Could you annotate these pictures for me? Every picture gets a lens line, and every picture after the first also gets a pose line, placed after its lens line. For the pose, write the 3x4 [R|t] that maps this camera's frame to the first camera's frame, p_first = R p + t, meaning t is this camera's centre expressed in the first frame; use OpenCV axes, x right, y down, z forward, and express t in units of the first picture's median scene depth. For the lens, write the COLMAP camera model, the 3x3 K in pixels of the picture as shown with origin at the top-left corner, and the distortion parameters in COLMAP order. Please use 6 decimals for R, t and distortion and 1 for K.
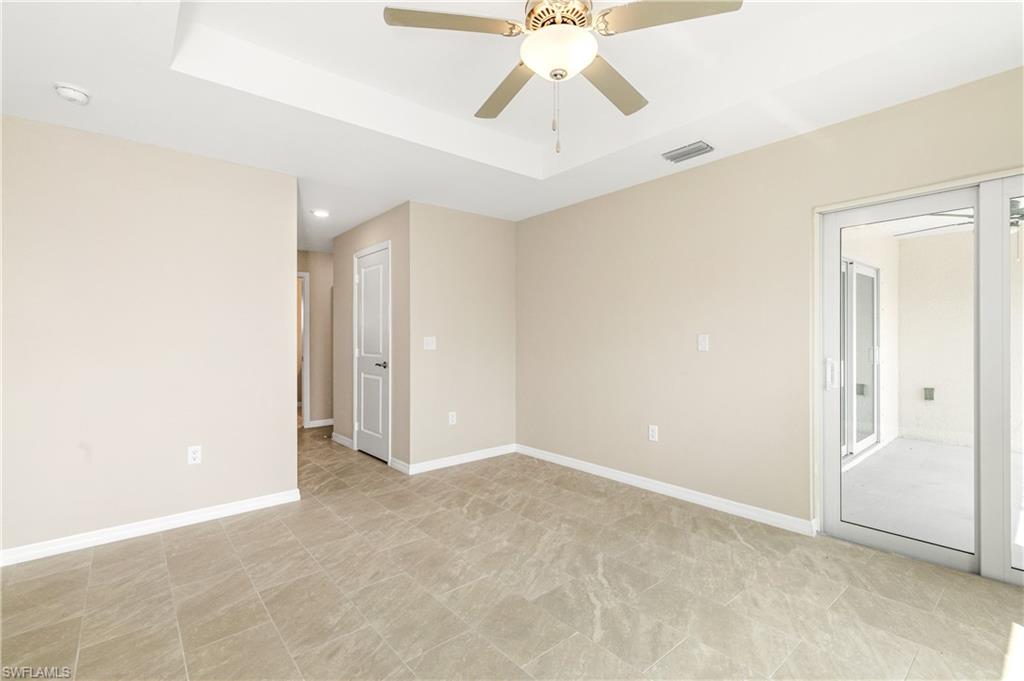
lens RADIAL K [[470.7, 0, 522.5], [0, 470.7, 338.9], [0, 0, 1]] dist [0.004244, -0.000288]
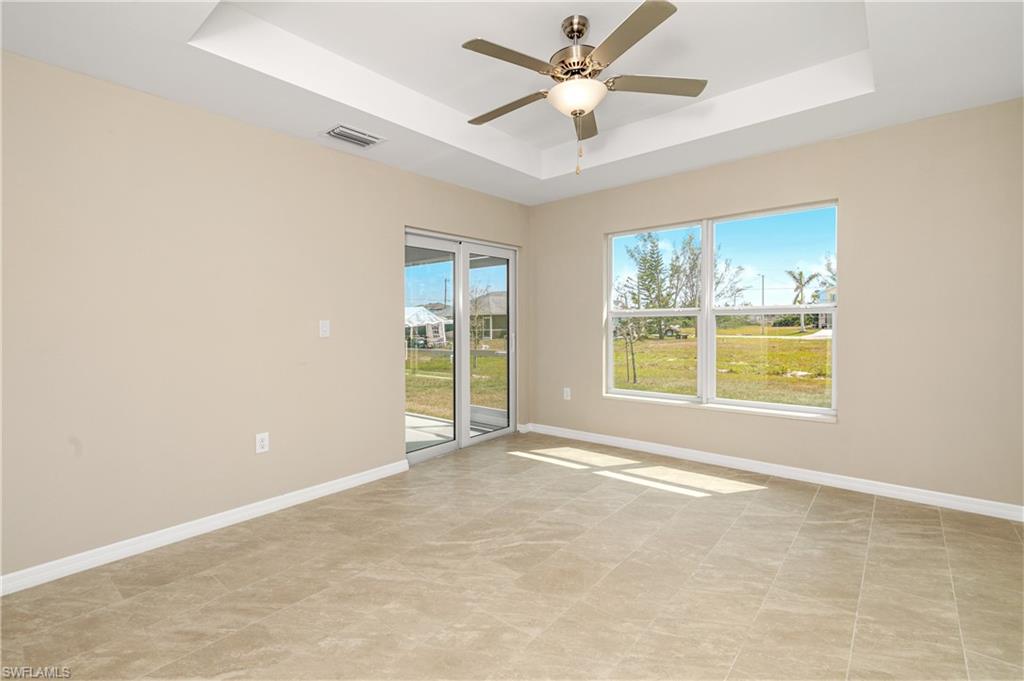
lens RADIAL K [[470.7, 0, 520.9], [0, 470.7, 332.5], [0, 0, 1]] dist [0.004244, -0.000288]
pose [[-0.187884, -0.011195, 0.982127, -0.775396], [0.018289, 0.999722, 0.014894, 0.010664], [-0.982021, 0.020760, -0.187627, 0.932846]]
